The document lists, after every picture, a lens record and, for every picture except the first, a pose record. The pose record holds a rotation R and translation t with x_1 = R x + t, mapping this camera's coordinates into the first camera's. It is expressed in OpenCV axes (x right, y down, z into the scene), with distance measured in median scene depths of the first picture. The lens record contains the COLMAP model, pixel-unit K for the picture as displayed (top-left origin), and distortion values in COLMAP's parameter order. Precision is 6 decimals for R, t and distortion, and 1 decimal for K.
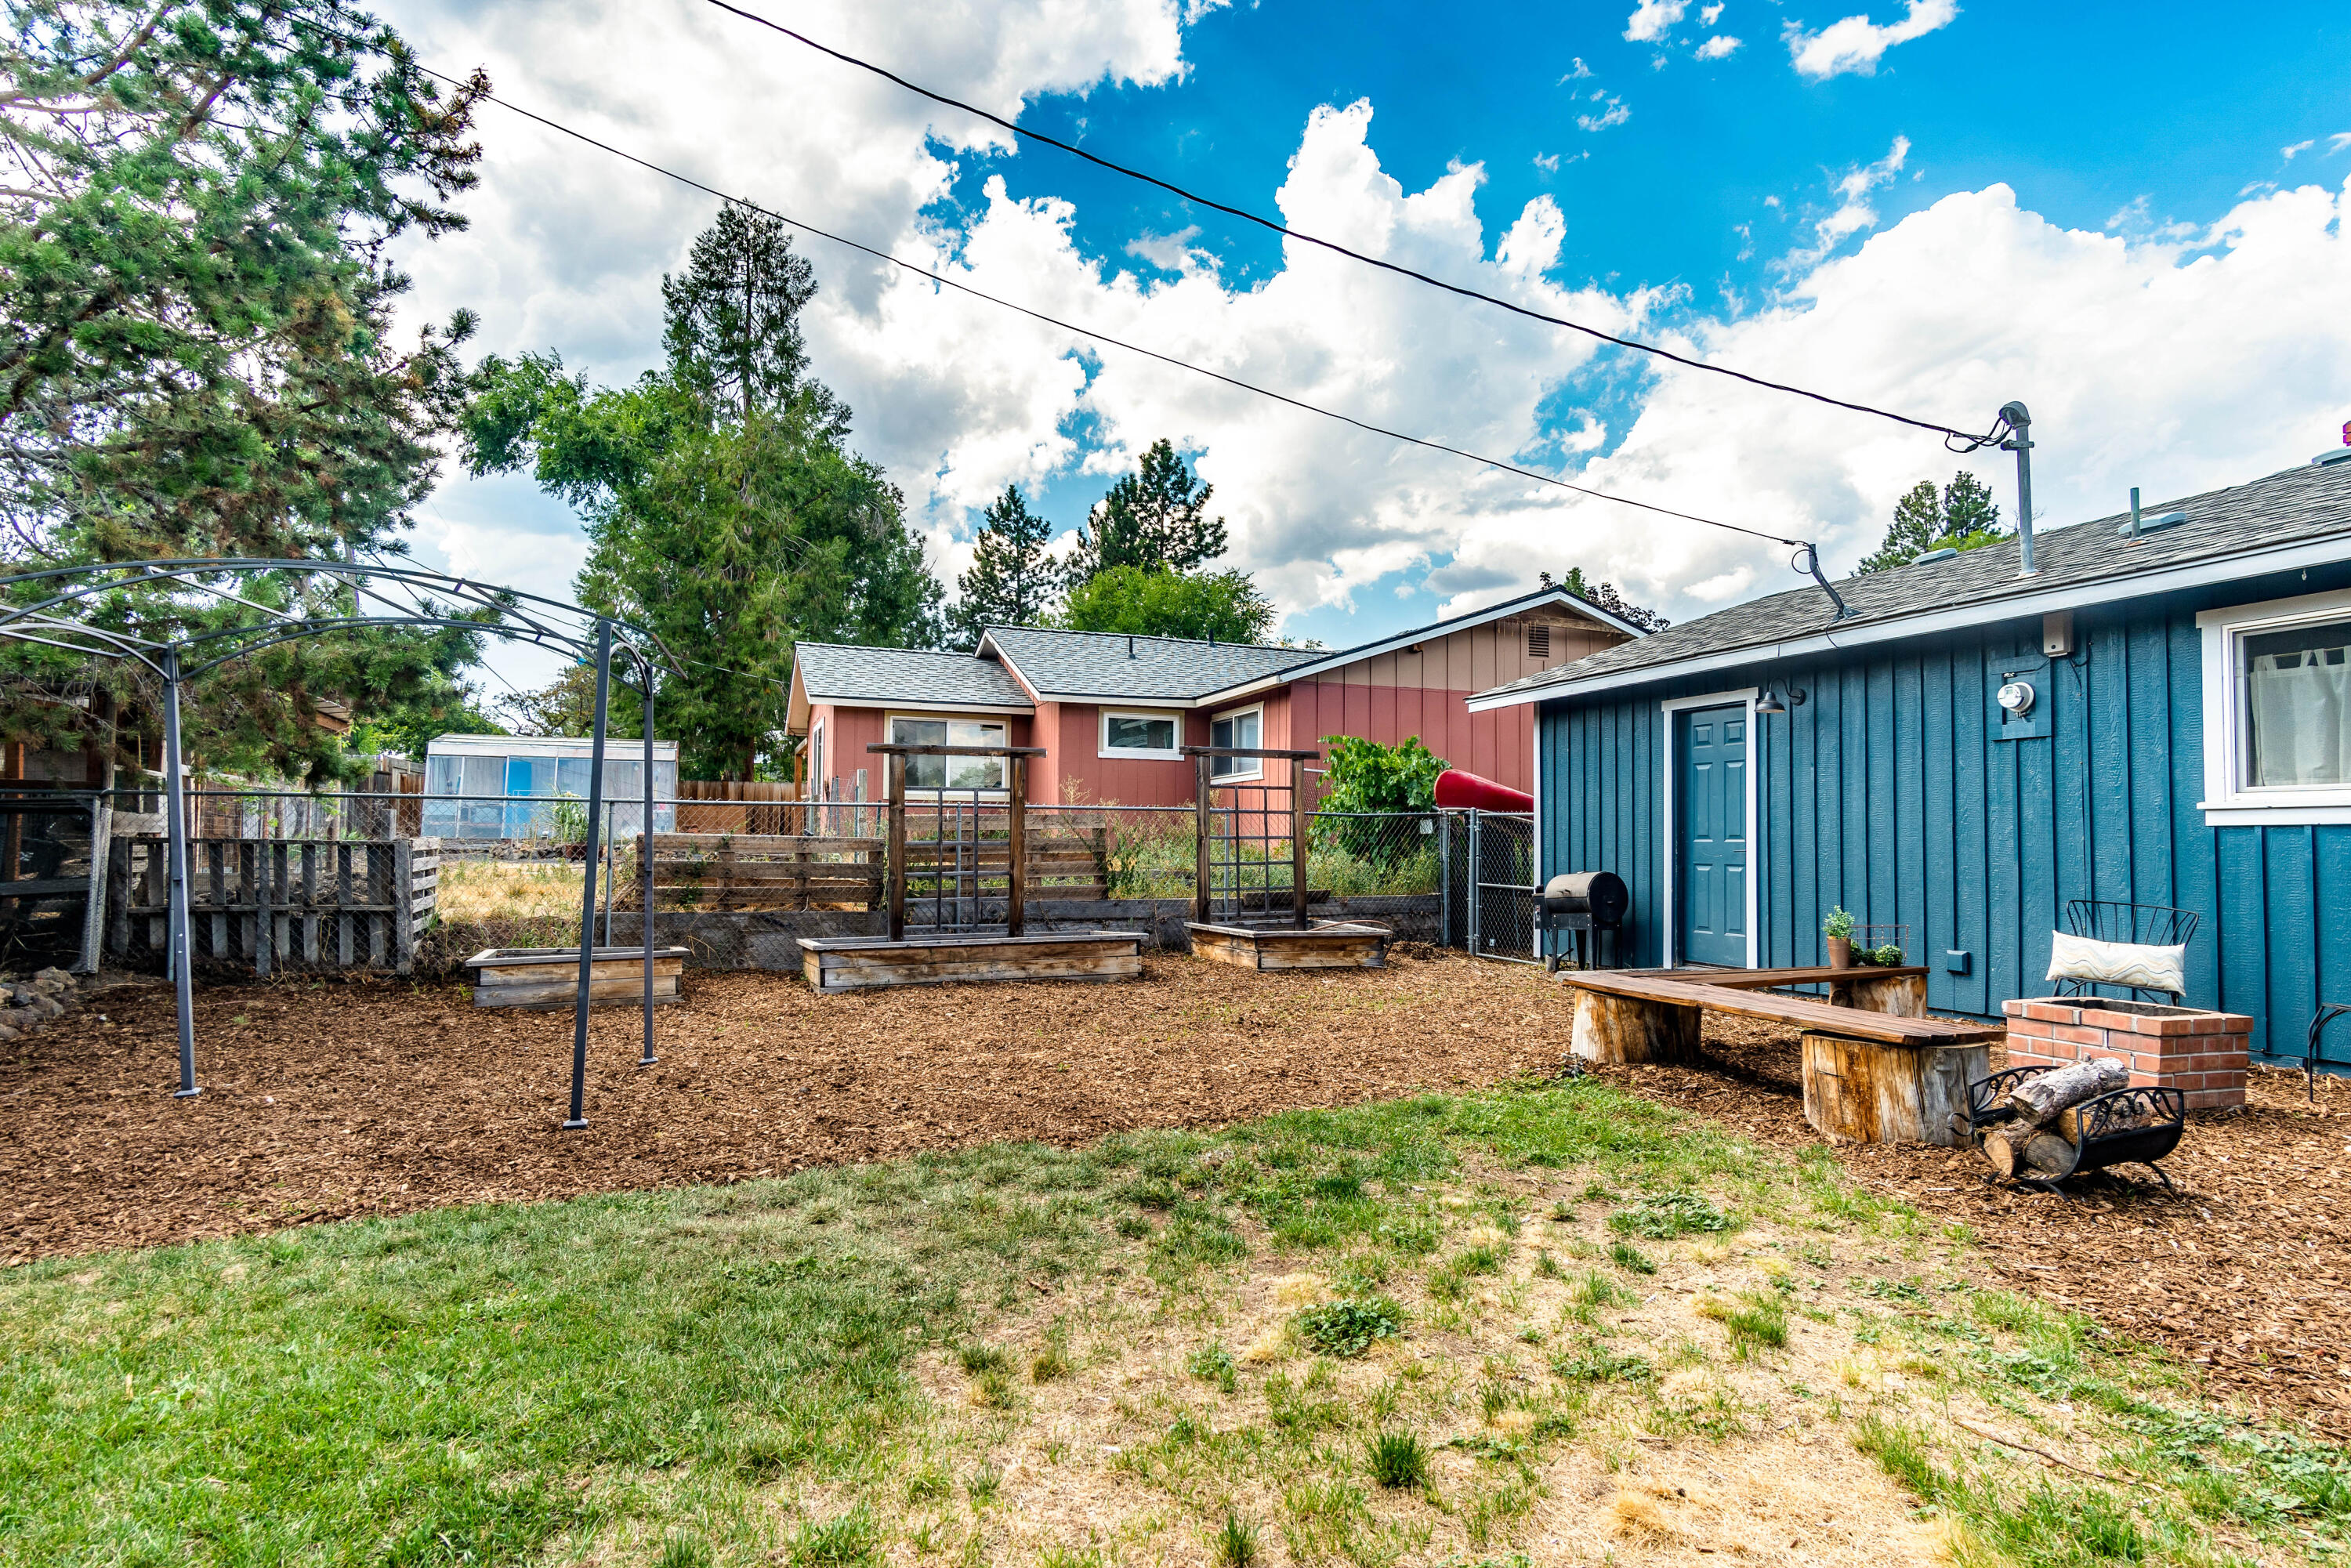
lens RADIAL K [[1216.7, 0, 1120.5], [0, 1216.7, 802.4], [0, 0, 1]] dist [0.001606, 0.000328]
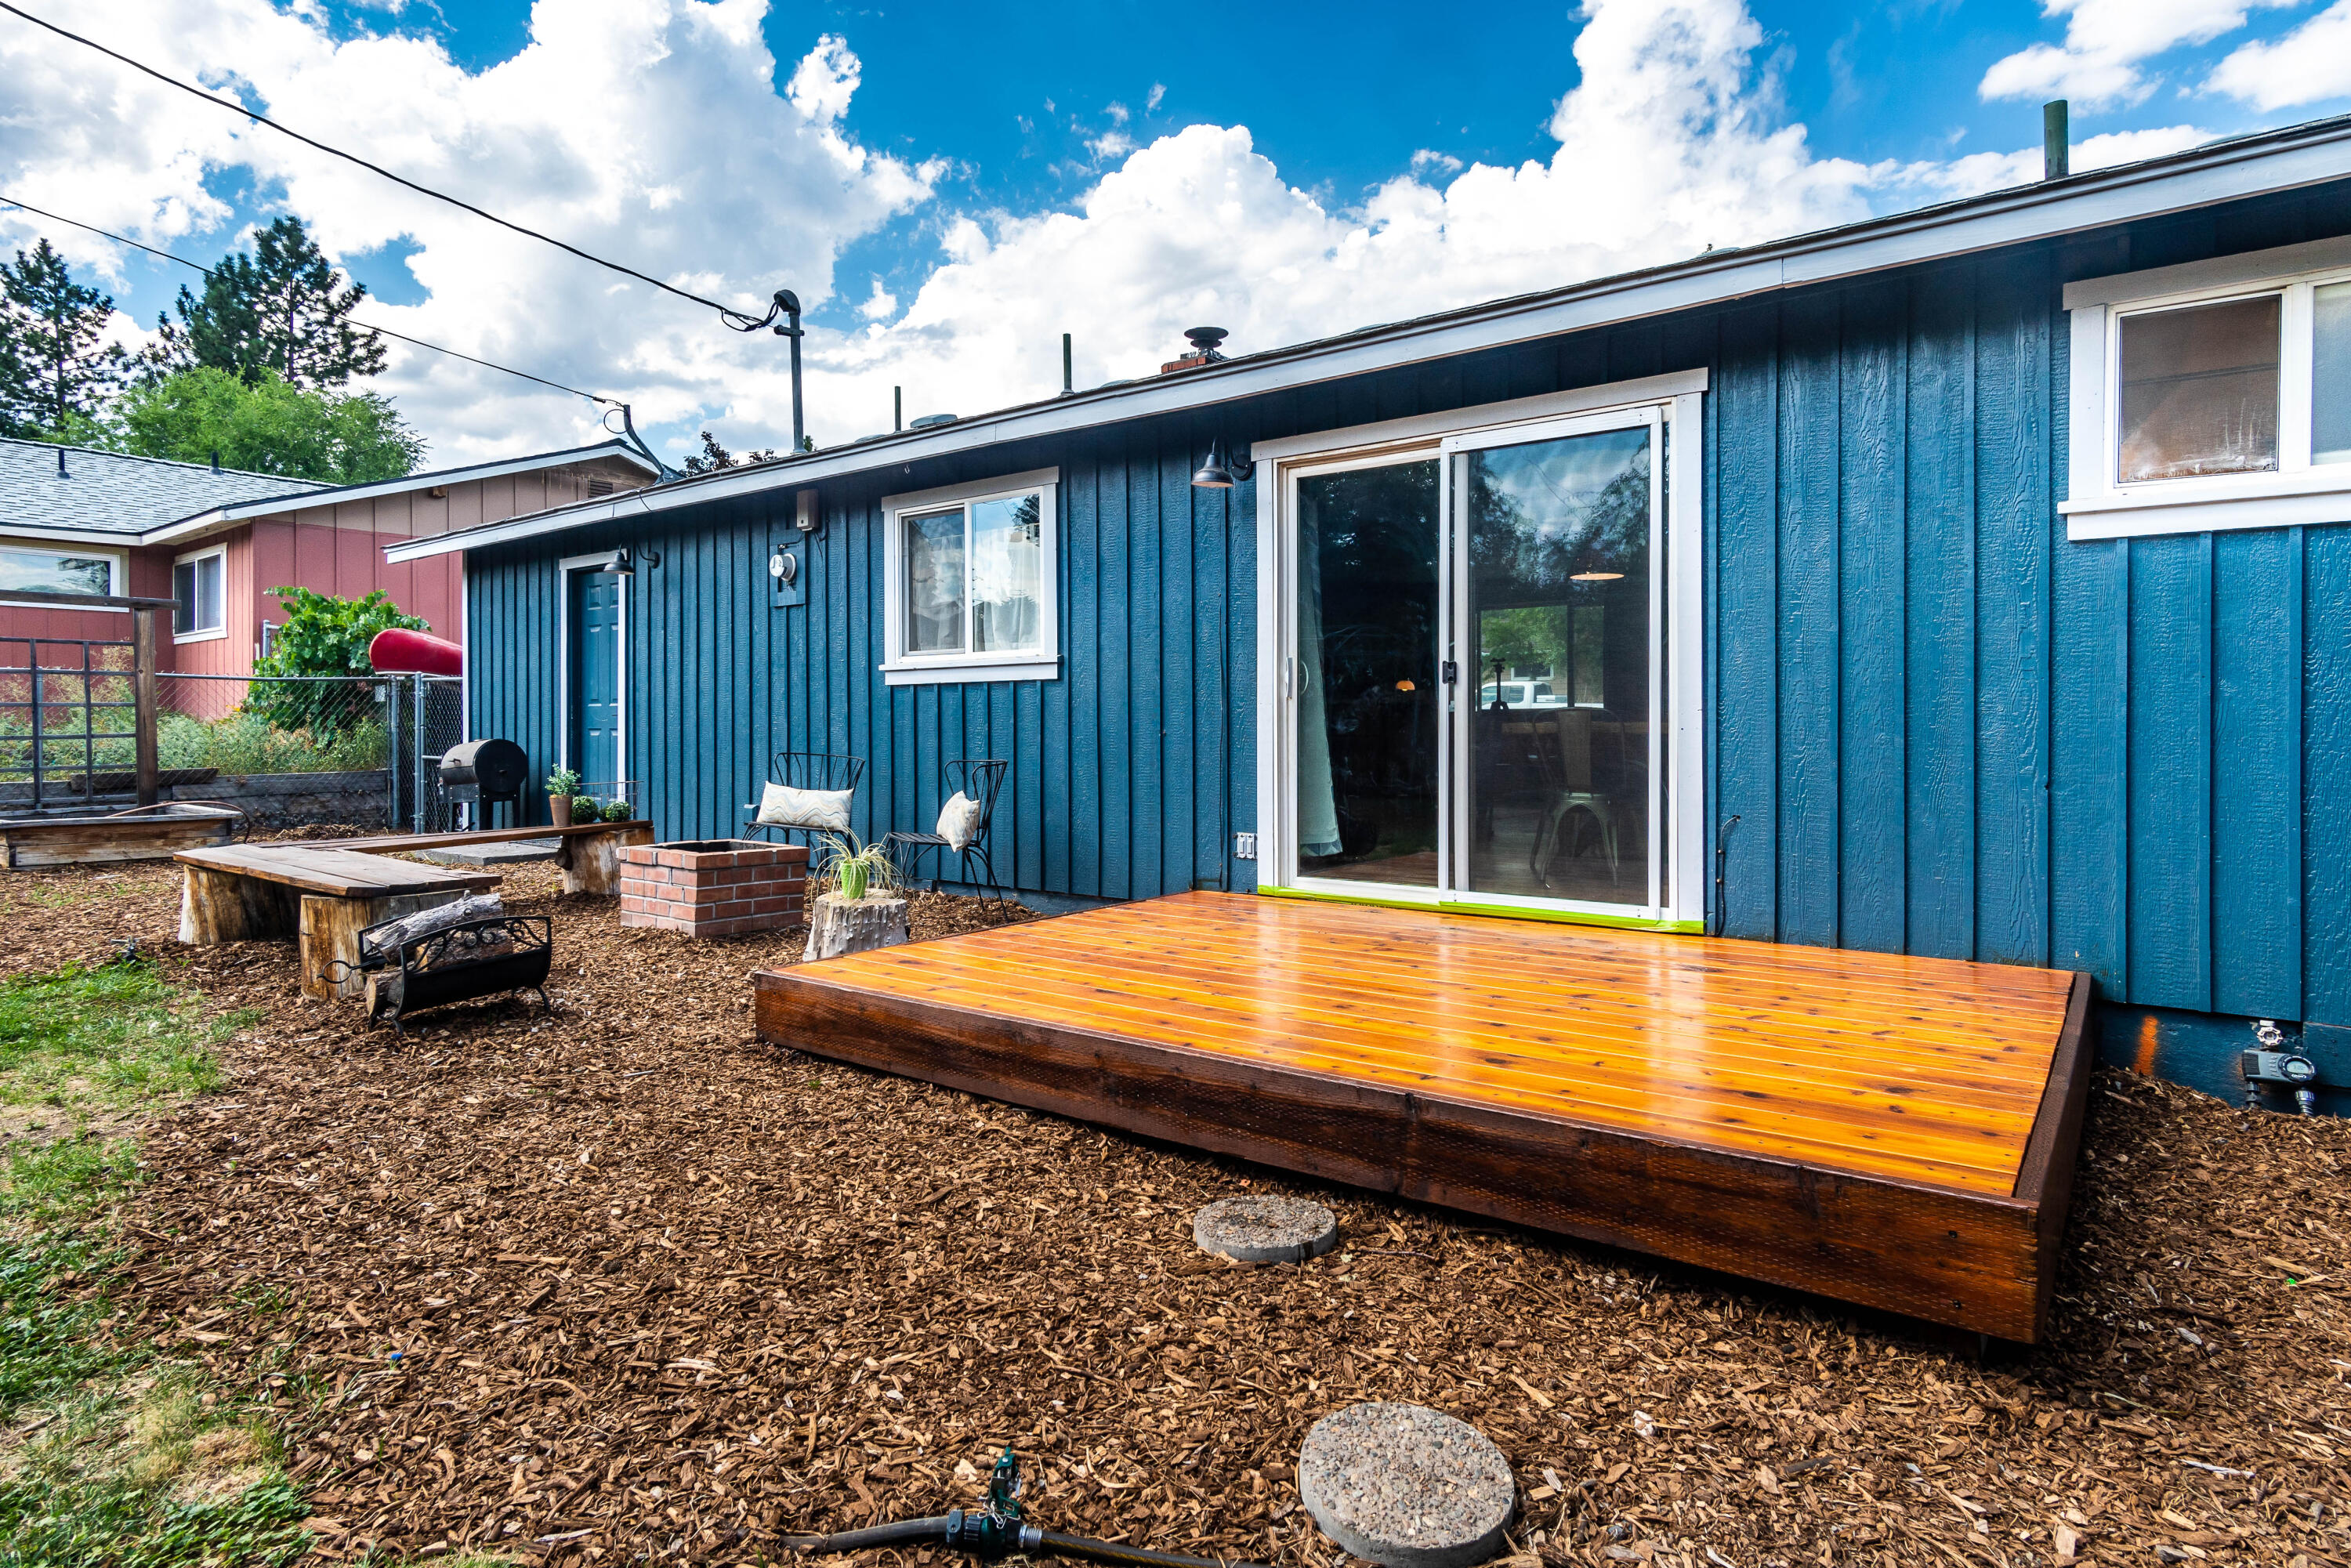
lens RADIAL K [[1276.1, 0, 1171.6], [0, 1276.1, 721.8], [0, 0, 1]] dist [0.005297, 0.001290]
pose [[0.852476, -0.008311, 0.522700, 0.259536], [-0.008492, 0.999522, 0.029742, 0.008238], [-0.522697, -0.029793, 0.851998, -0.086688]]
